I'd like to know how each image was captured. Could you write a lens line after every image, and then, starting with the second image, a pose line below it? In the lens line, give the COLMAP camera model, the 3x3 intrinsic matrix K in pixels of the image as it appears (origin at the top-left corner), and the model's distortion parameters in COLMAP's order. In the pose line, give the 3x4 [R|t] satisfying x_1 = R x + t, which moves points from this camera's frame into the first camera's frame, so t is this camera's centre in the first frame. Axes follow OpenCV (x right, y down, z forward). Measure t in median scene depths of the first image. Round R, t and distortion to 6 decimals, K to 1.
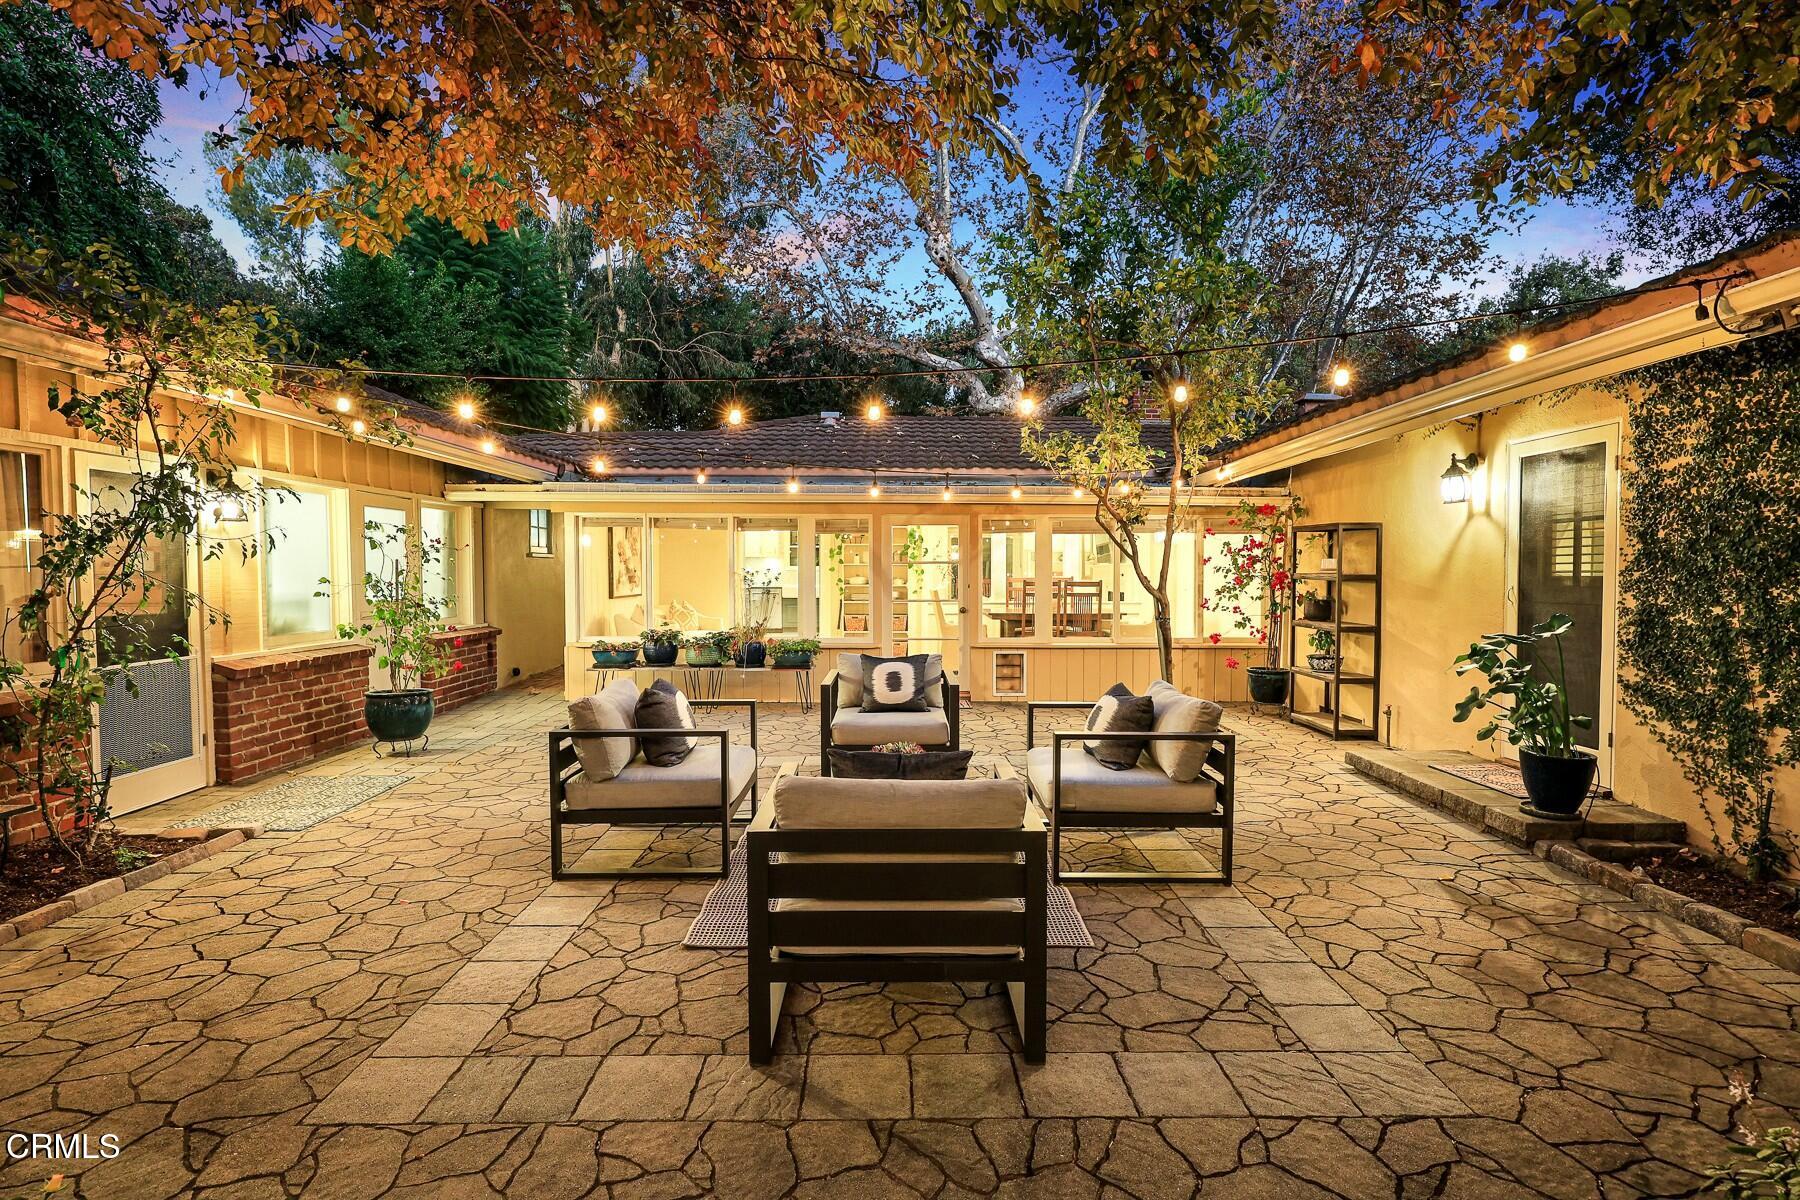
lens RADIAL K [[825.1, 0, 901.1], [0, 825.1, 567.8], [0, 0, 1]] dist [-0.004256, 0.000020]
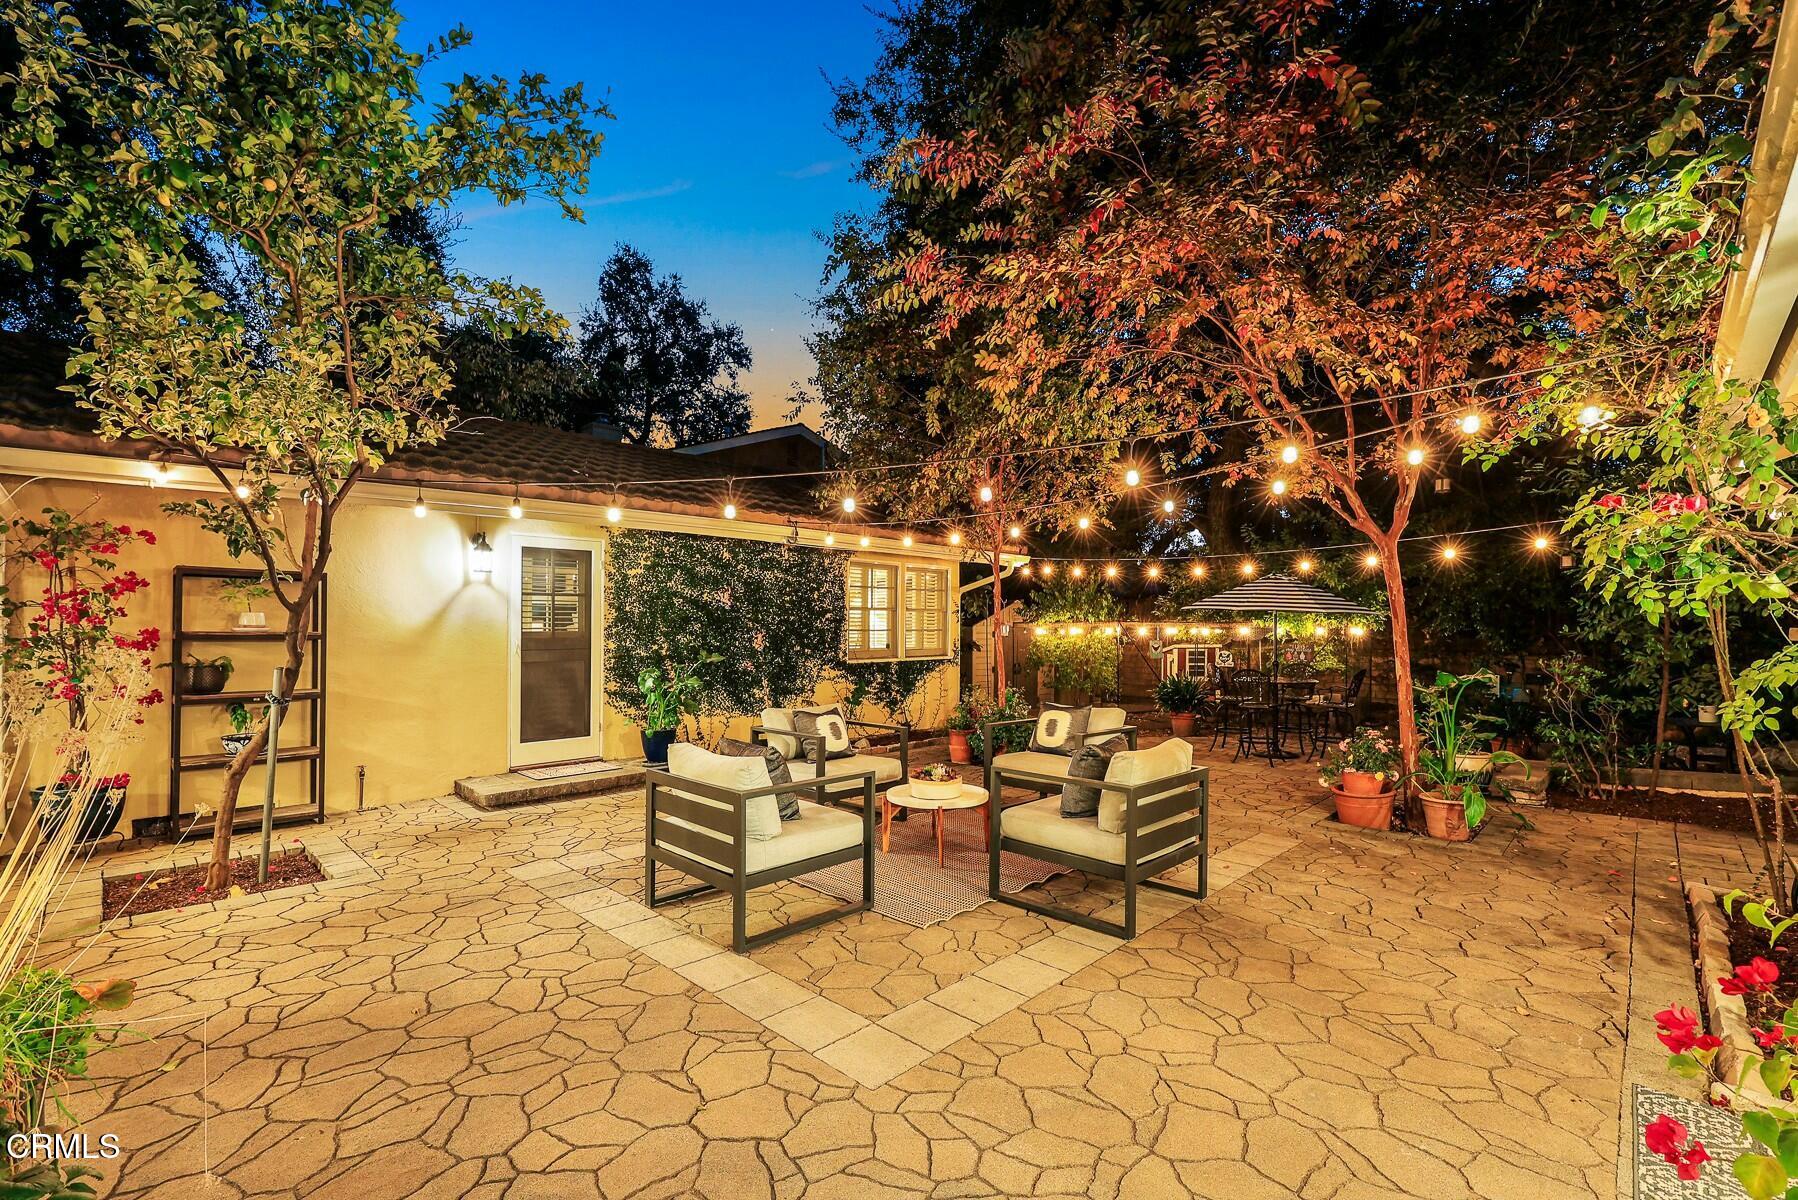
lens RADIAL K [[818.3, 0, 900.8], [0, 818.3, 634.1], [0, 0, 1]] dist [0.000412, -0.000176]
pose [[-0.708095, -0.003327, 0.706109, -0.838740], [0.001049, 0.999983, 0.005763, 0.007854], [-0.706116, 0.004821, -0.708080, 1.894069]]
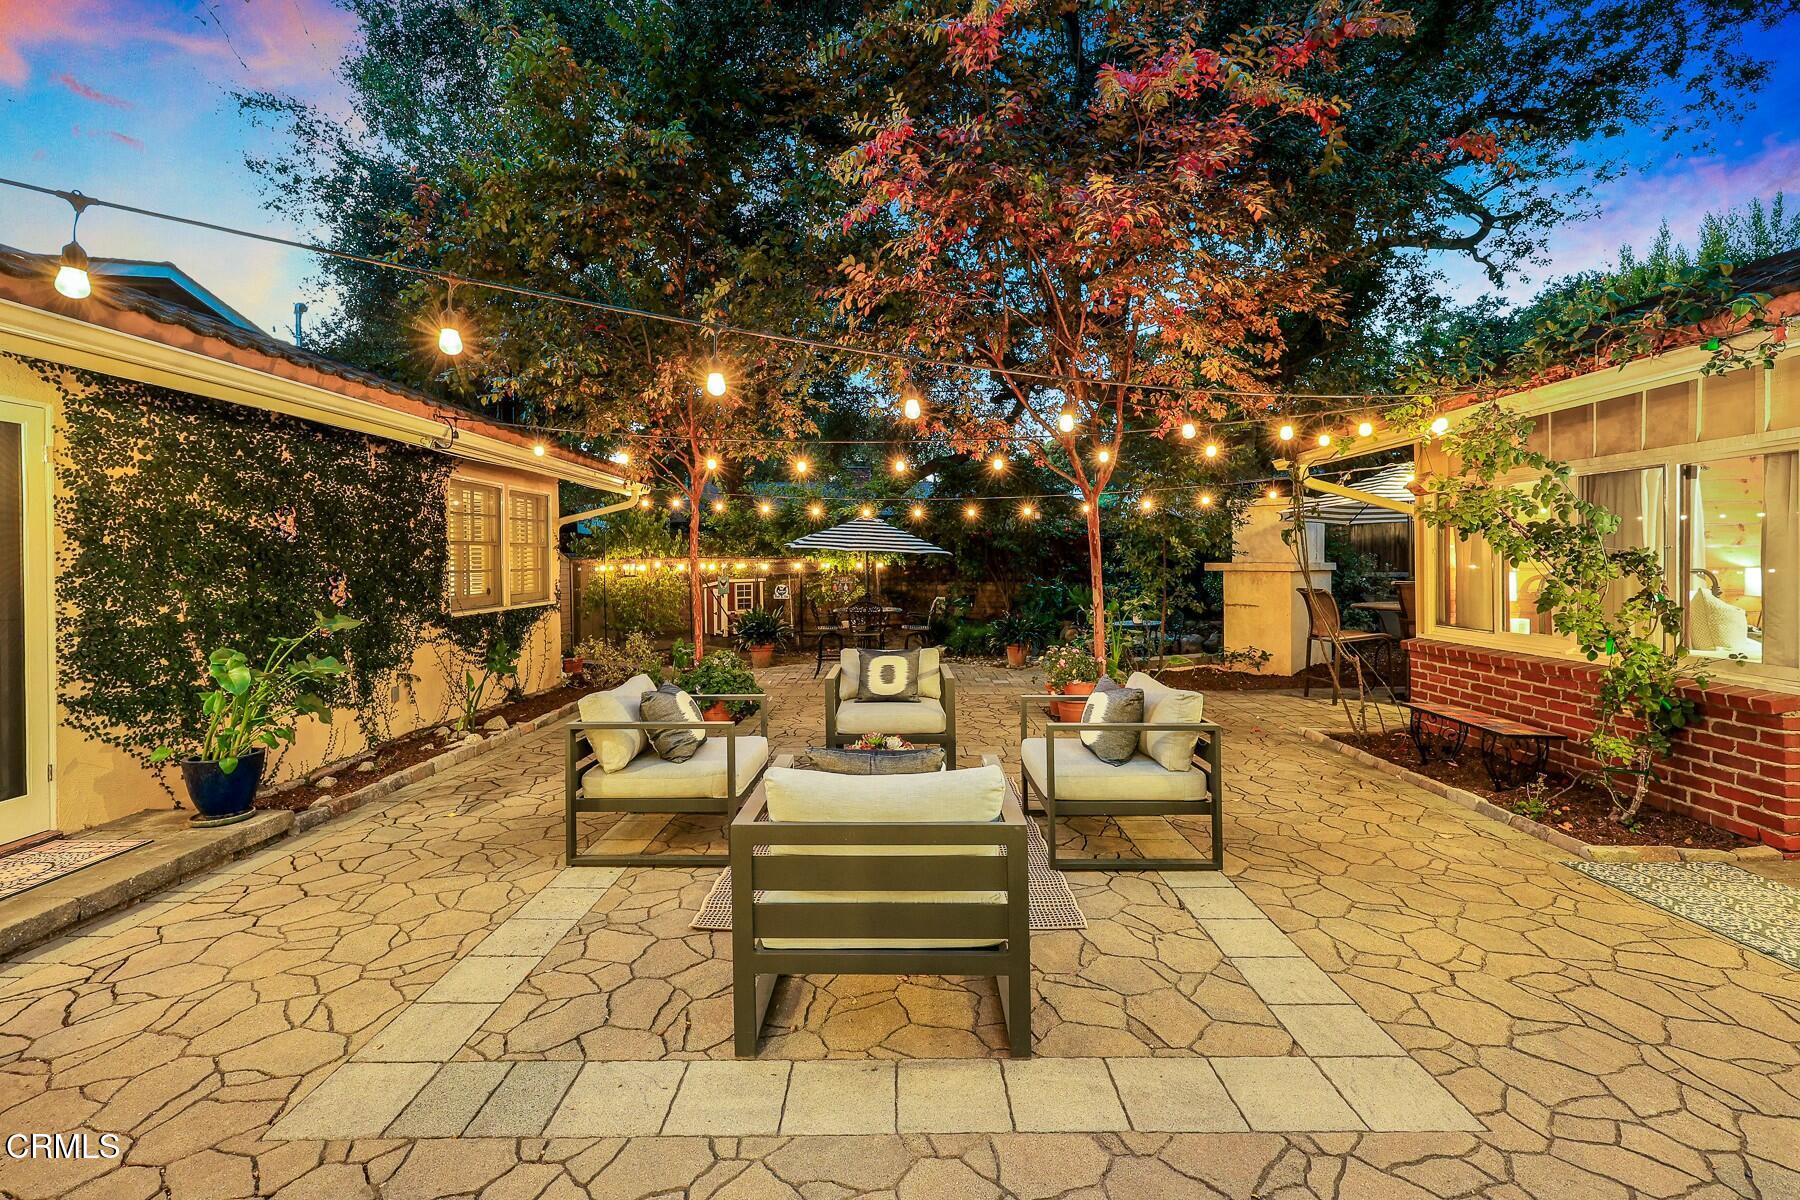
lens RADIAL K [[755.8, 0, 930.3], [0, 755.8, 568.0], [0, 0, 1]] dist [0.001242, 0.000805]
pose [[-0.999876, 0.006360, -0.014376, -0.060497], [0.006190, 0.999911, 0.011785, -0.011274], [0.014449, 0.011695, -0.999827, 1.946725]]
